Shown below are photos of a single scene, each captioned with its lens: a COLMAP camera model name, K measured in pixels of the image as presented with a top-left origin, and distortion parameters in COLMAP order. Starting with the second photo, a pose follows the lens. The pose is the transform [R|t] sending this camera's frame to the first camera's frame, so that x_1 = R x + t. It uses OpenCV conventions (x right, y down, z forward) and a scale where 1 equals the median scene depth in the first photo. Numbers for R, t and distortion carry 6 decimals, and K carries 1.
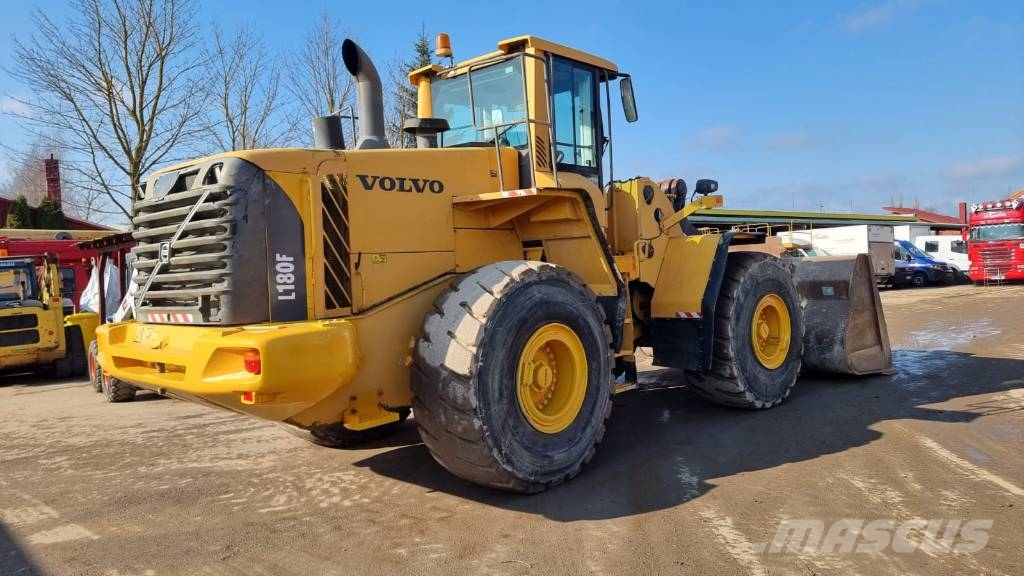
lens RADIAL K [[715.9, 0, 515.7], [0, 715.9, 280.6], [0, 0, 1]] dist [0.068495, -0.055685]
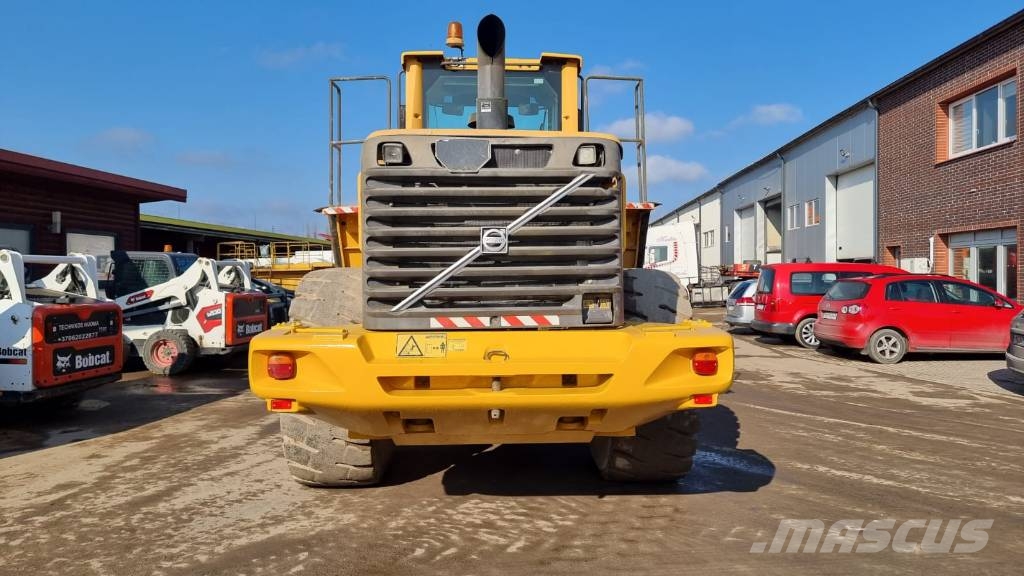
lens RADIAL K [[715.9, 0, 519.0], [0, 715.9, 277.6], [0, 0, 1]] dist [0.068495, -0.055685]
pose [[0.705596, 0.032147, 0.707885, -0.788687], [-0.008767, 0.999290, -0.036642, 0.024678], [-0.708561, 0.019648, 0.705376, 0.325853]]
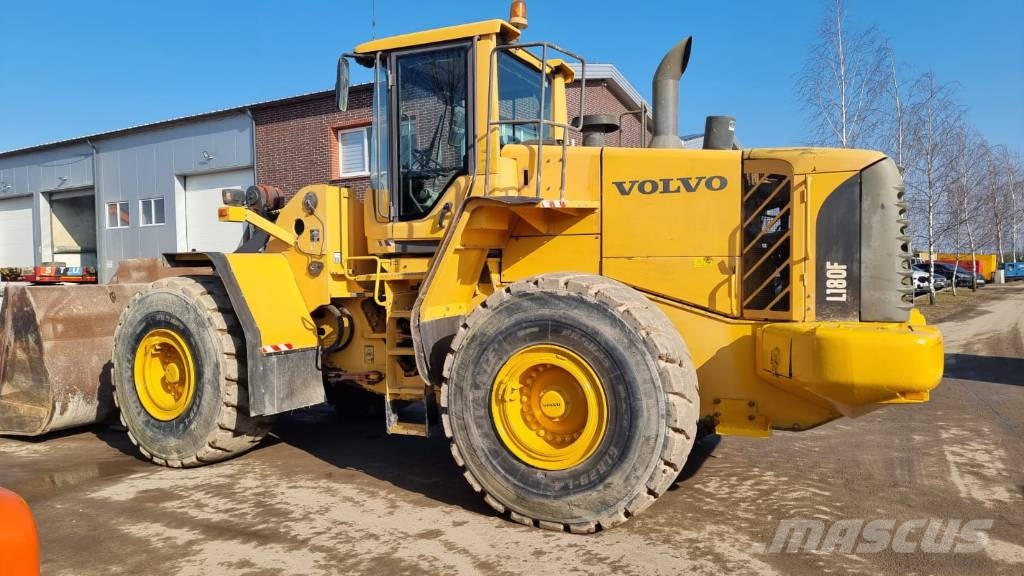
lens RADIAL K [[715.9, 0, 520.4], [0, 715.9, 282.3], [0, 0, 1]] dist [0.068495, -0.055685]
pose [[-0.296242, 0.023274, 0.954829, -1.029671], [0.048530, 0.998779, -0.009288, -0.003678], [-0.953879, 0.043587, -0.297010, 1.436905]]
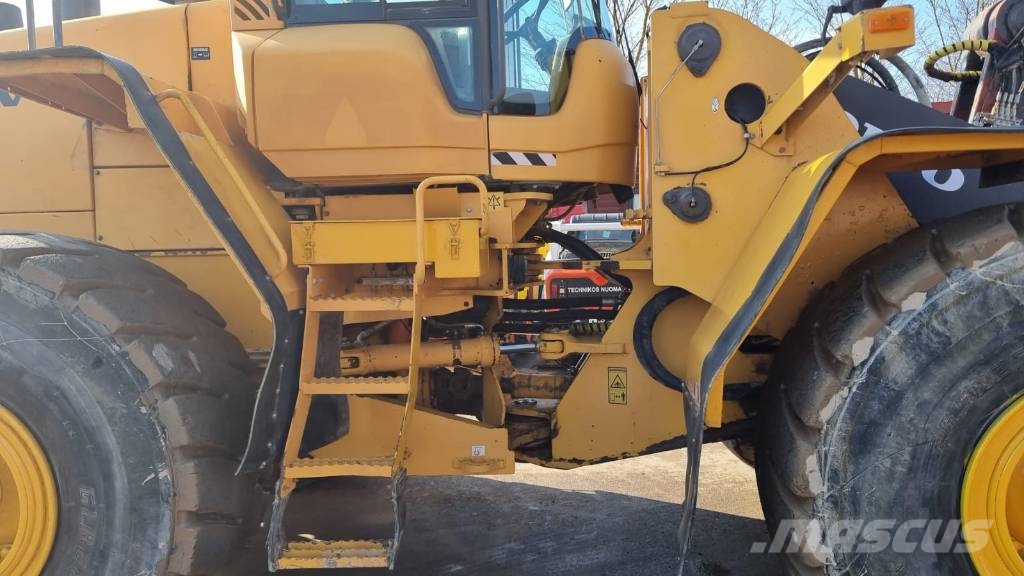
lens RADIAL K [[715.9, 0, 508.7], [0, 715.9, 295.3], [0, 0, 1]] dist [0.068495, -0.055685]
pose [[0.639283, 0.077903, -0.765015, 0.515901], [-0.020717, 0.996239, 0.084136, -0.028960], [0.768692, -0.037938, 0.638492, 0.852353]]
